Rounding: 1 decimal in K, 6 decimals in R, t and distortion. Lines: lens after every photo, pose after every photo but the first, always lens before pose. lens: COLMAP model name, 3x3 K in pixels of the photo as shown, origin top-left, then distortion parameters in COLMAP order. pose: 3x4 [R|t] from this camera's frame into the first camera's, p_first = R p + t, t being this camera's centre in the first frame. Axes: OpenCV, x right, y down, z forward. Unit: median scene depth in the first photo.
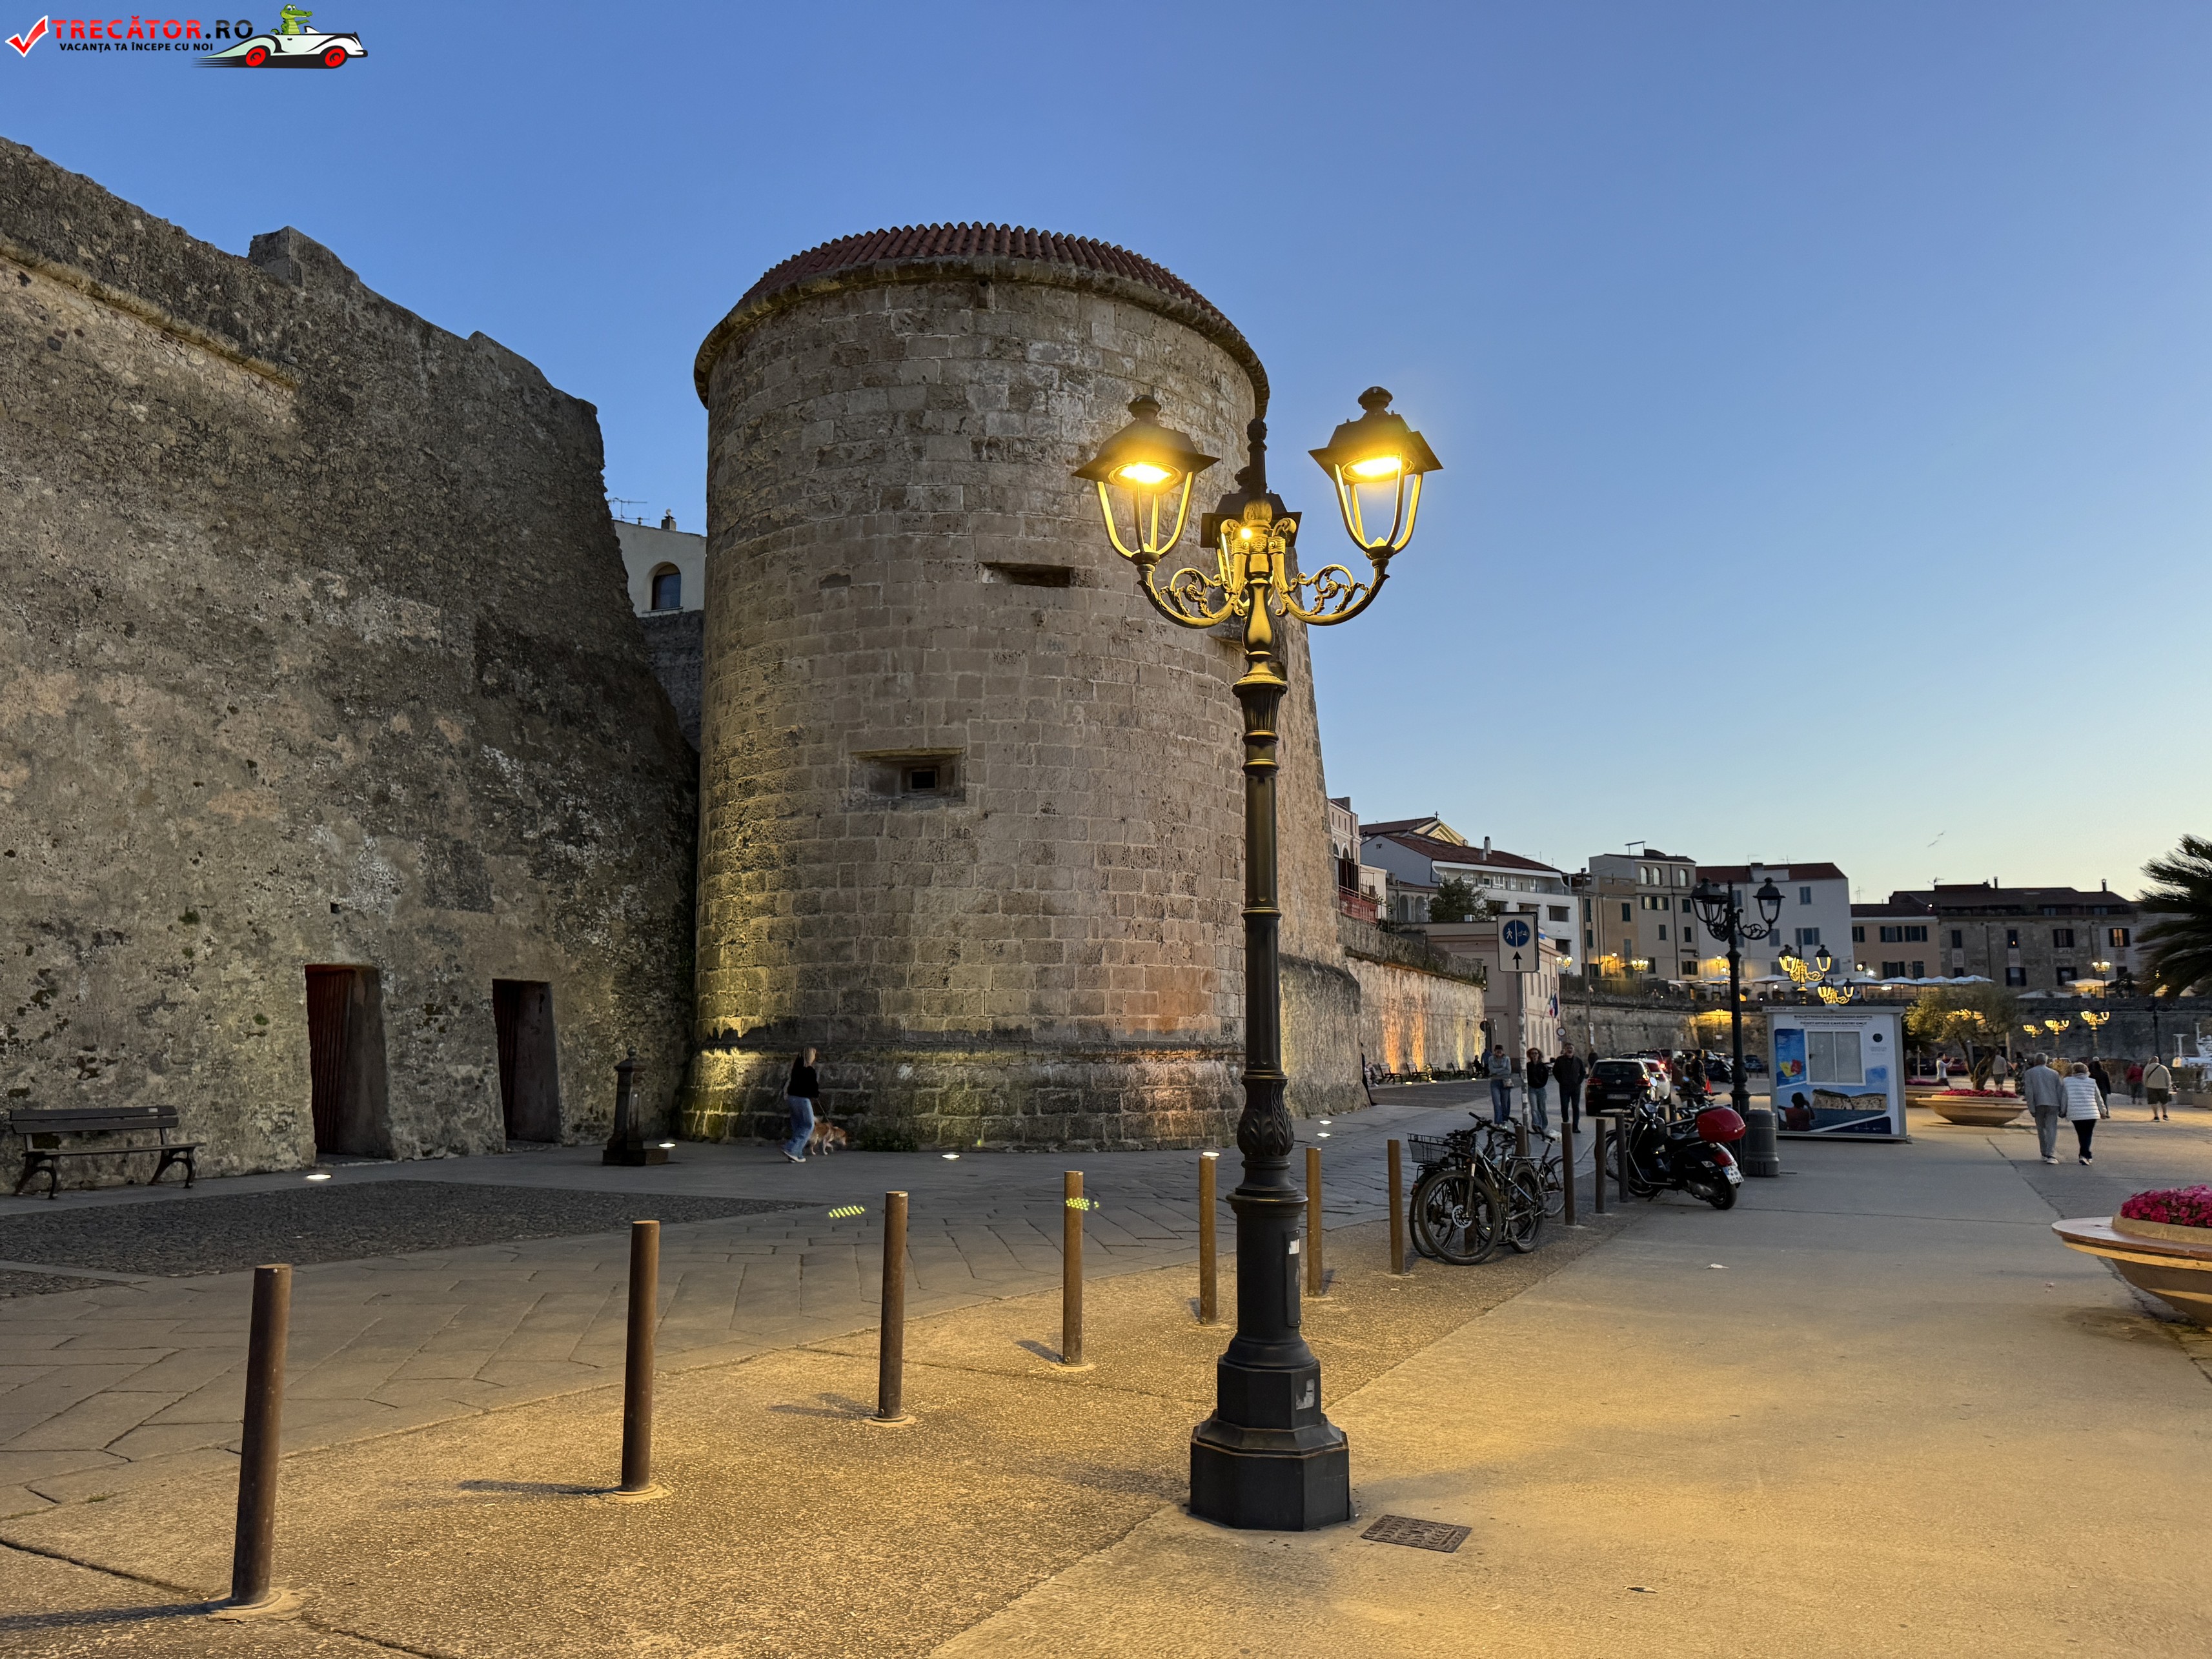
lens RADIAL K [[1572.1, 0, 1102.0], [0, 1572.1, 834.3], [0, 0, 1]] dist [0.033961, -0.015840]
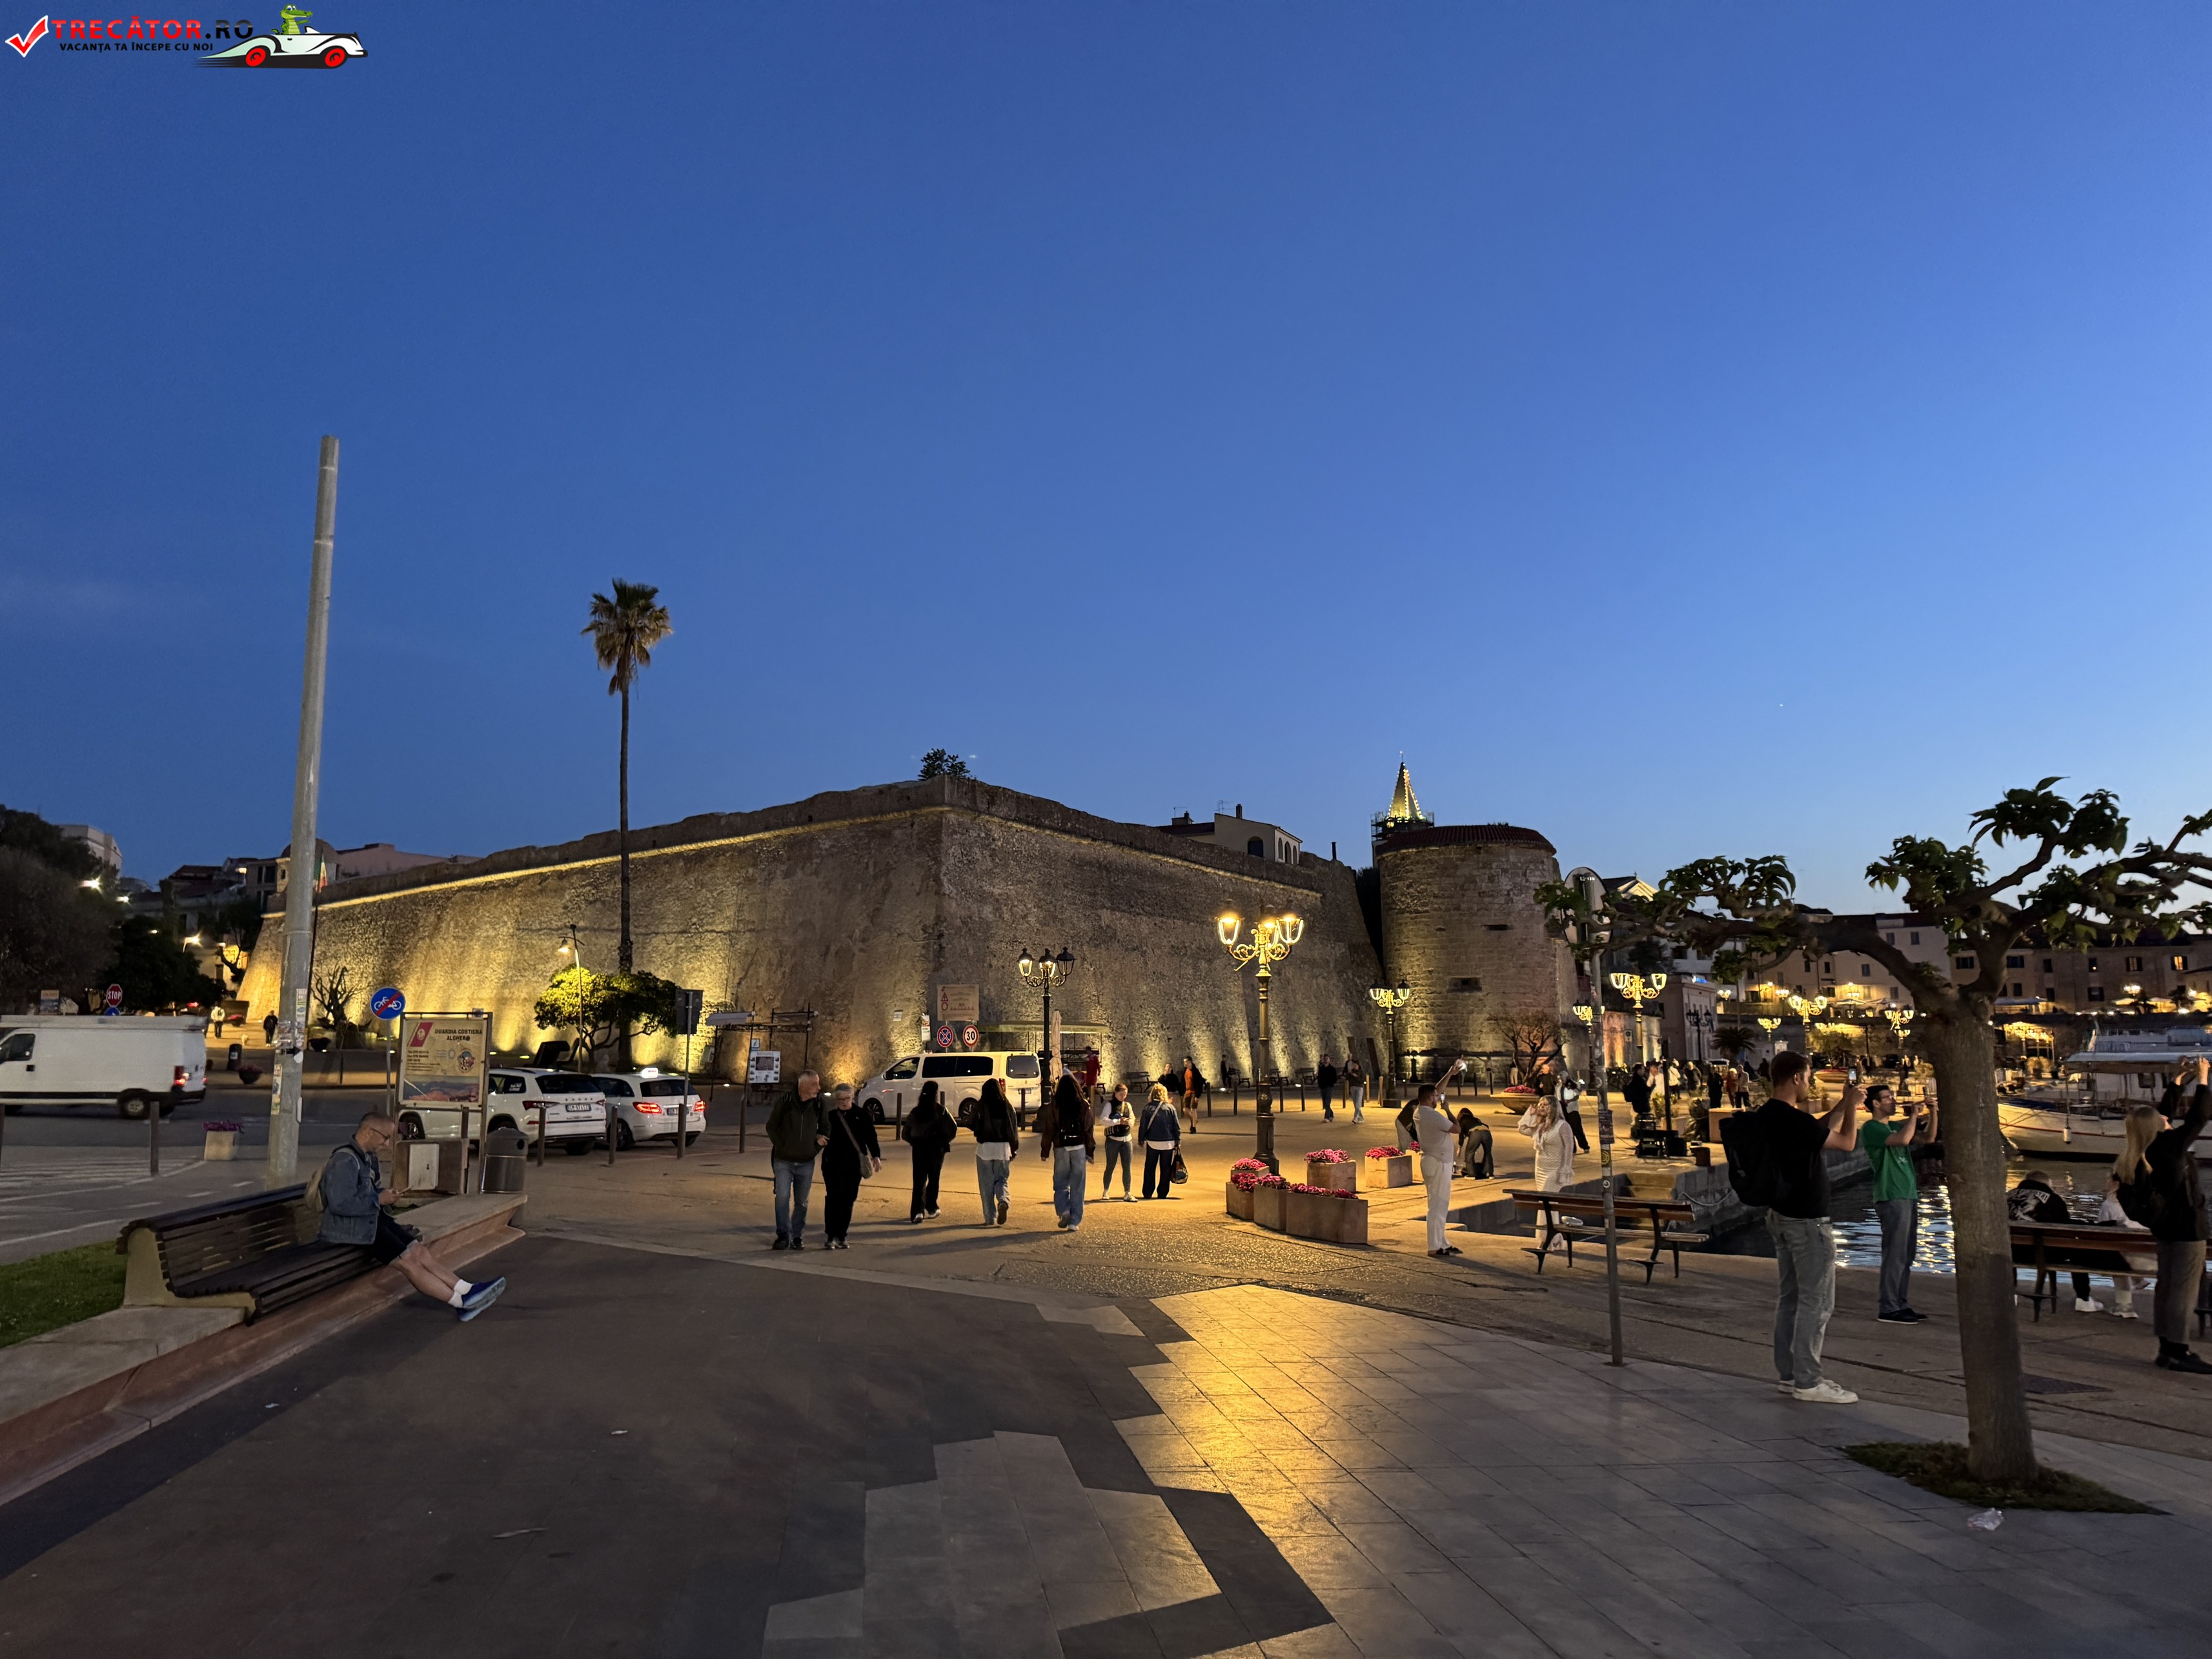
lens RADIAL K [[1572.1, 0, 1106.2], [0, 1572.1, 836.3], [0, 0, 1]] dist [0.033961, -0.015840]
pose [[0.992120, -0.023554, -0.123059, -0.465015], [0.023408, 0.999723, -0.002637, -0.368905], [0.123087, -0.000265, 0.992396, -2.633385]]
